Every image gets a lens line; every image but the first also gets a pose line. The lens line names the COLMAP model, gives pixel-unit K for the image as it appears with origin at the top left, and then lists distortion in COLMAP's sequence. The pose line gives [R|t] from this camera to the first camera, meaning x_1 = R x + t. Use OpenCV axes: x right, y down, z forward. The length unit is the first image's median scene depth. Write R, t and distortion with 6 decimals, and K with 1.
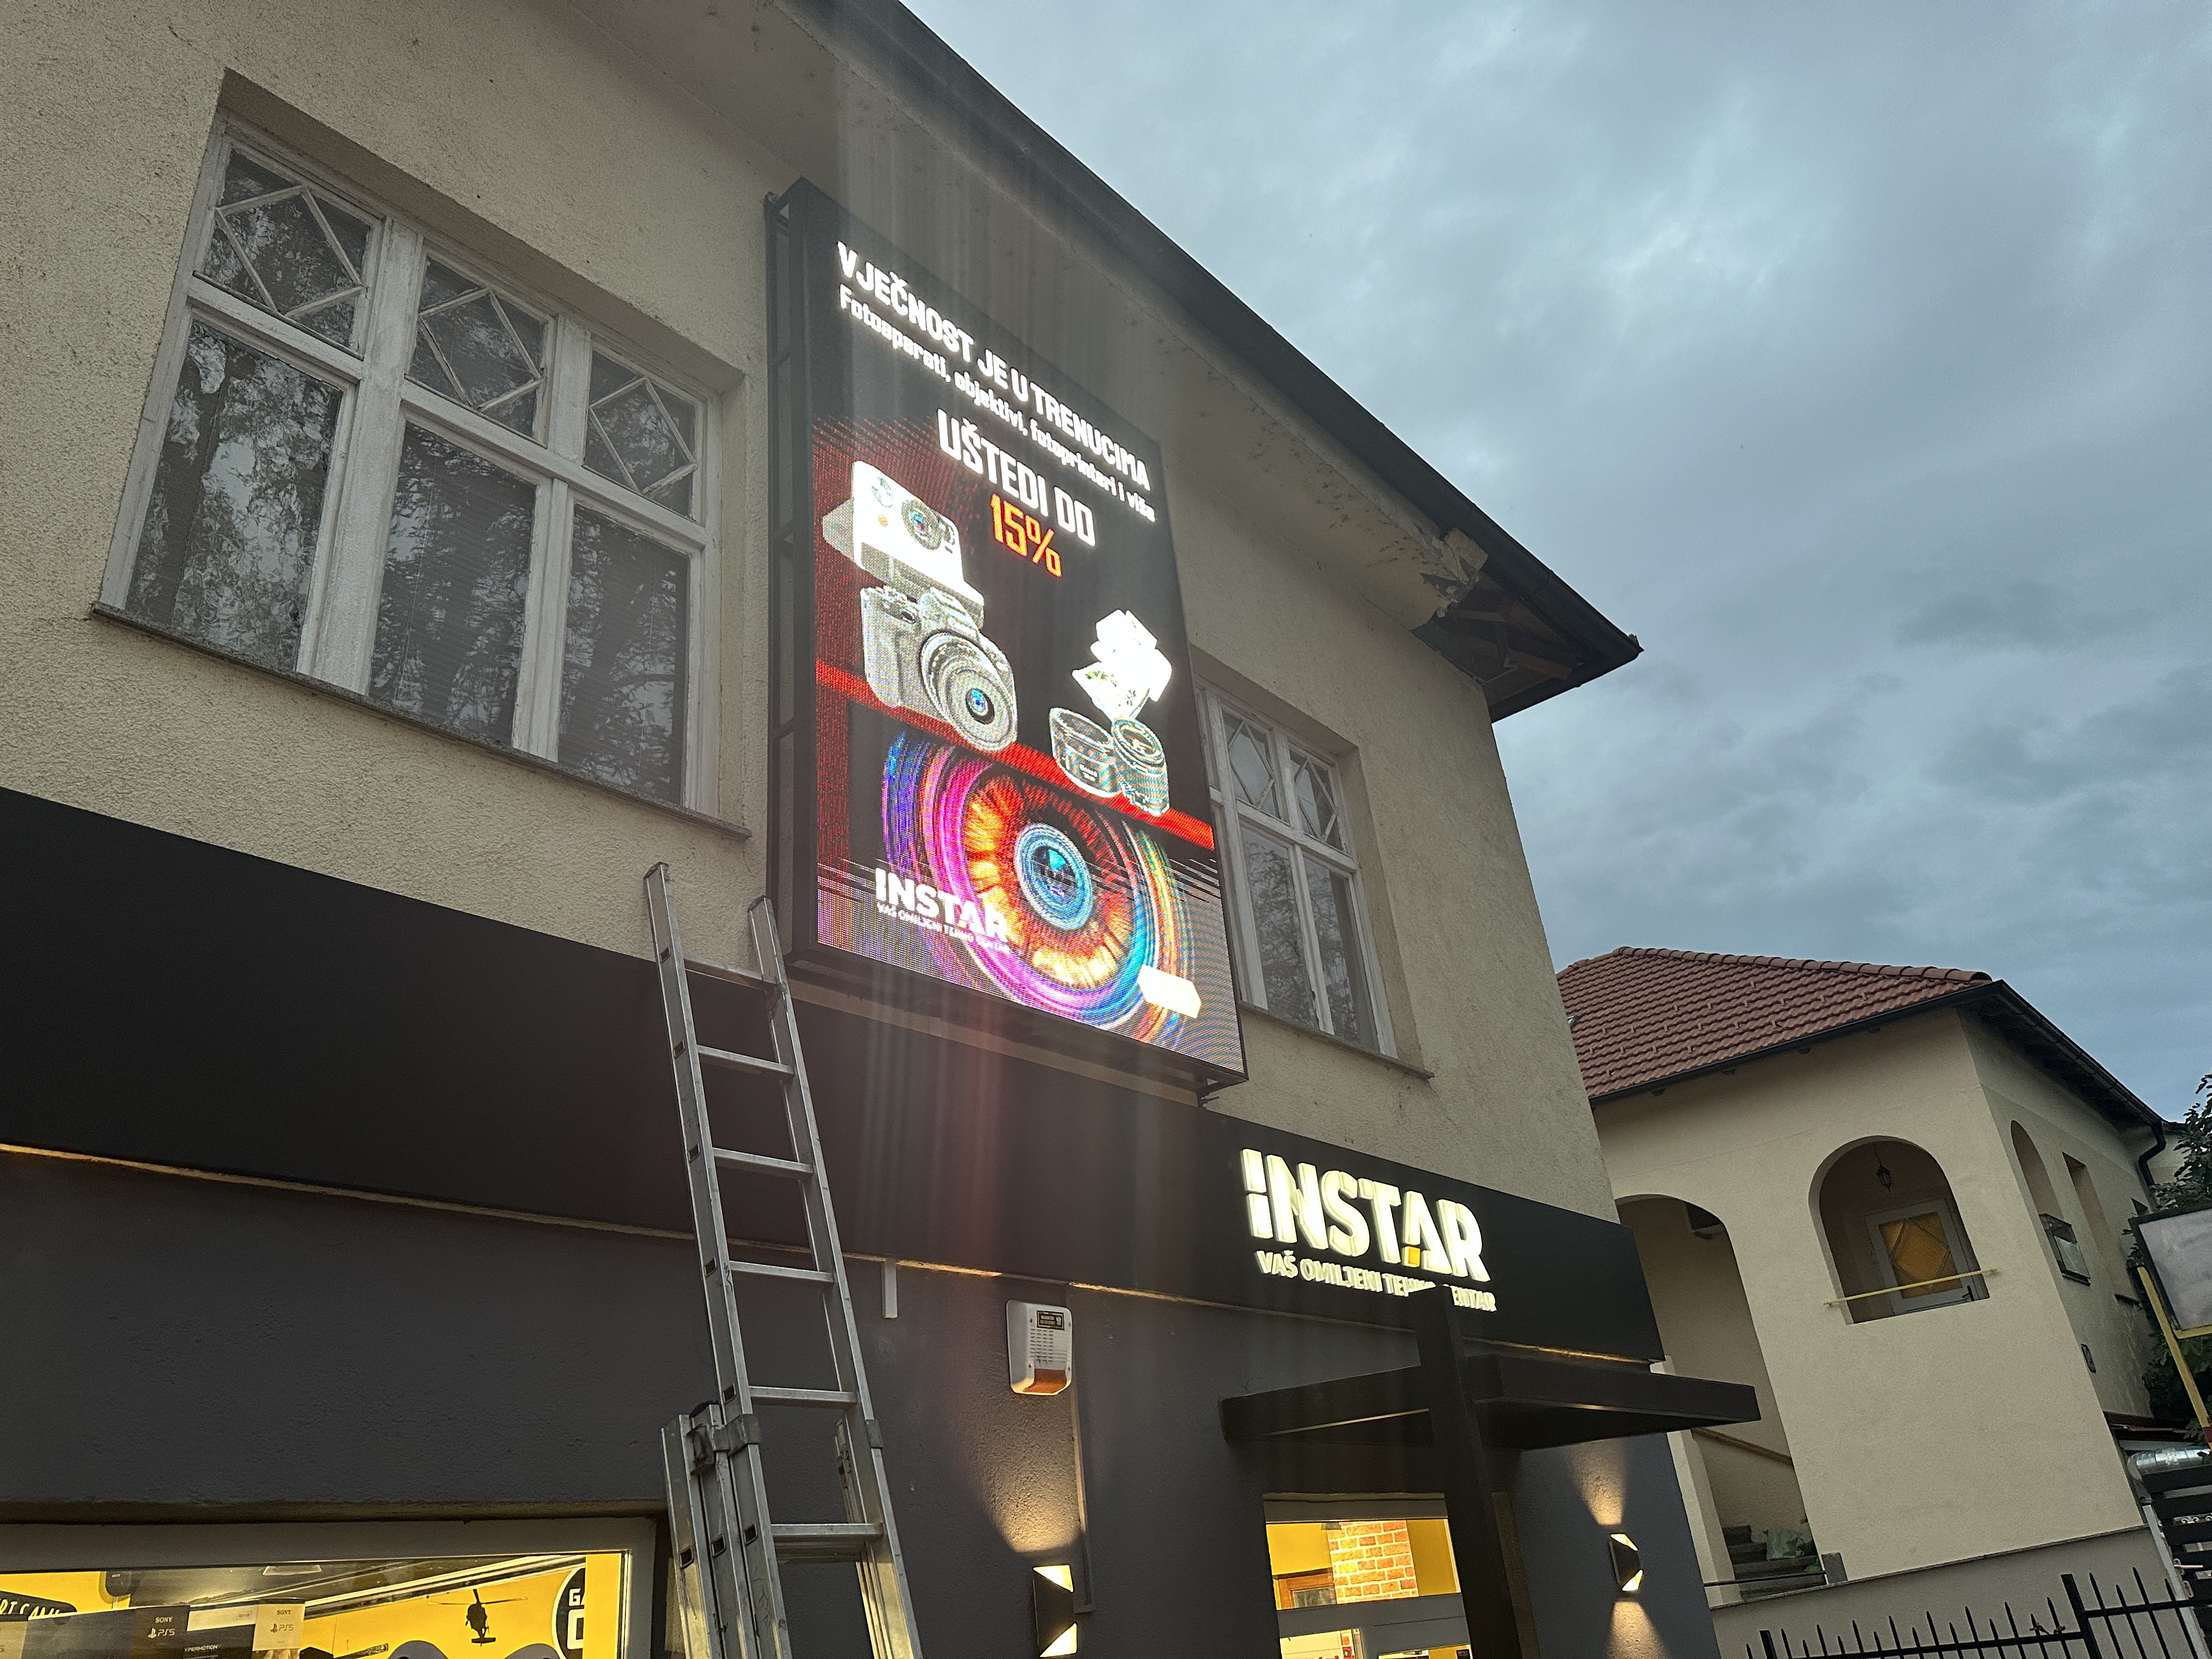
lens RADIAL K [[1543.0, 0, 1121.6], [0, 1543.0, 814.7], [0, 0, 1]] dist [0.065423, -0.075037]
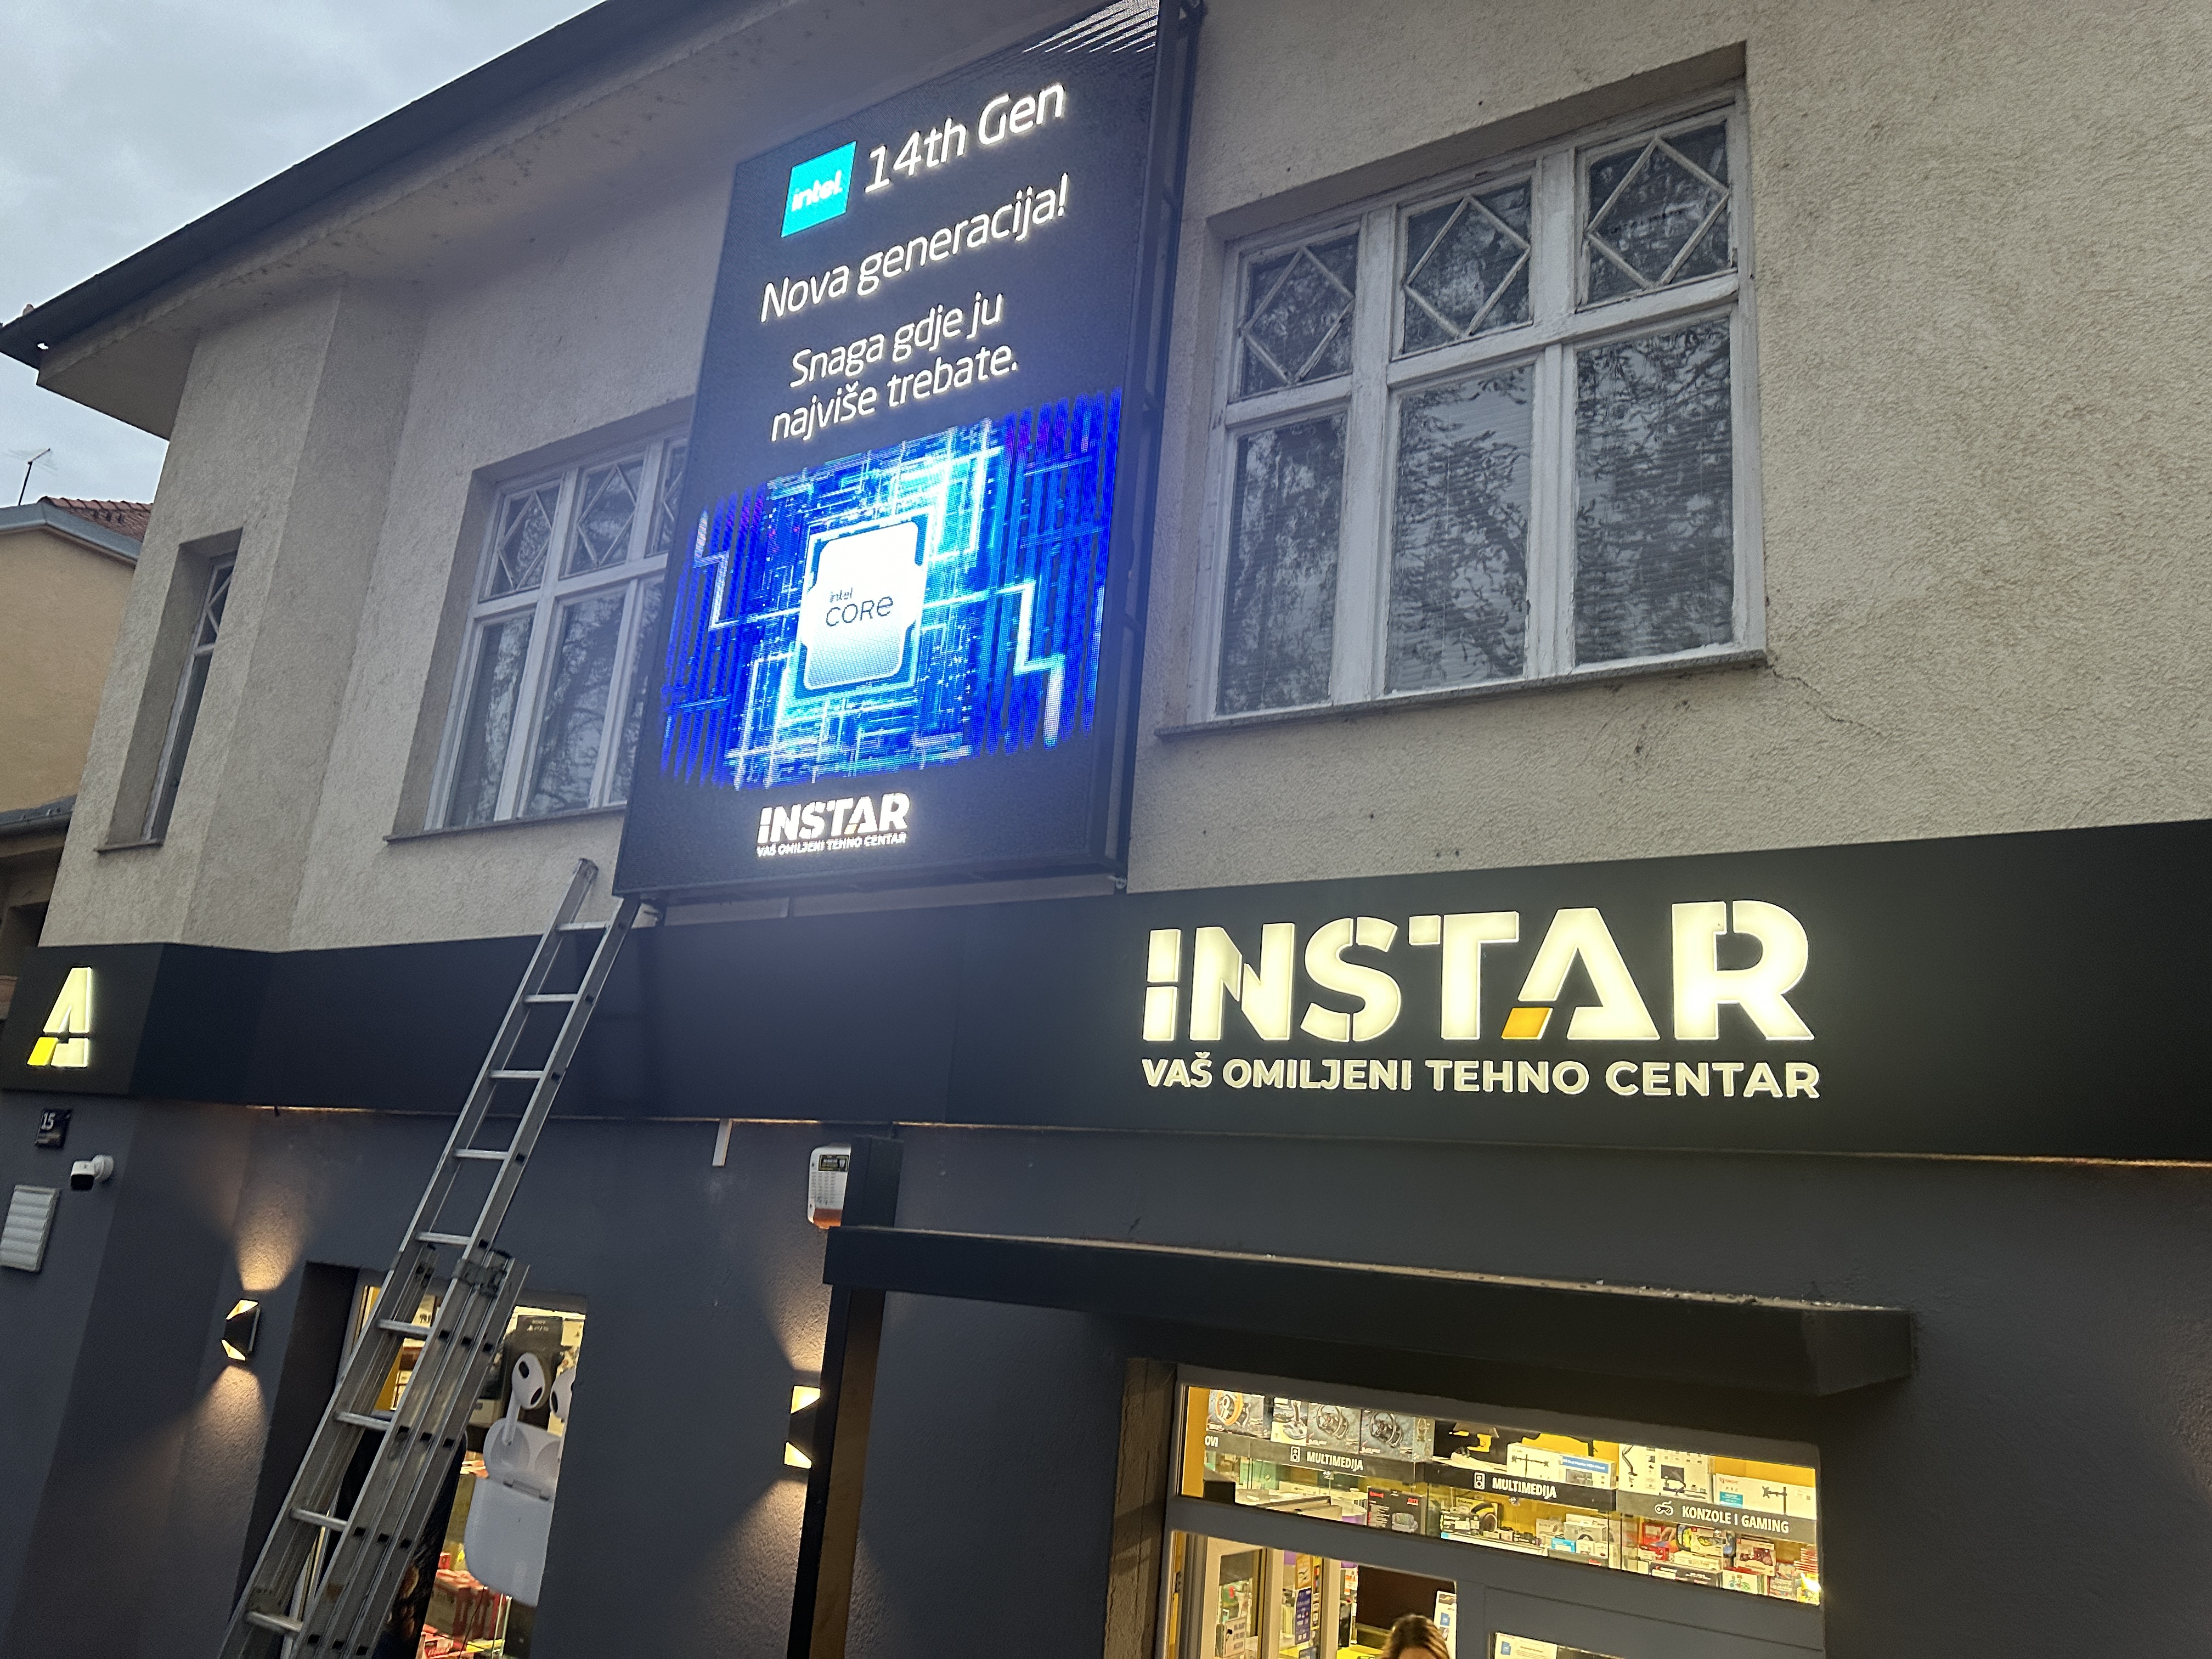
lens RADIAL K [[1537.7, 0, 1106.0], [0, 1537.7, 829.5], [0, 0, 1]] dist [0.090081, -0.100693]
pose [[0.124555, -0.162783, -0.978768, 0.842316], [0.378732, 0.919561, -0.104740, 0.244442], [0.917087, -0.357645, 0.176187, 0.872344]]
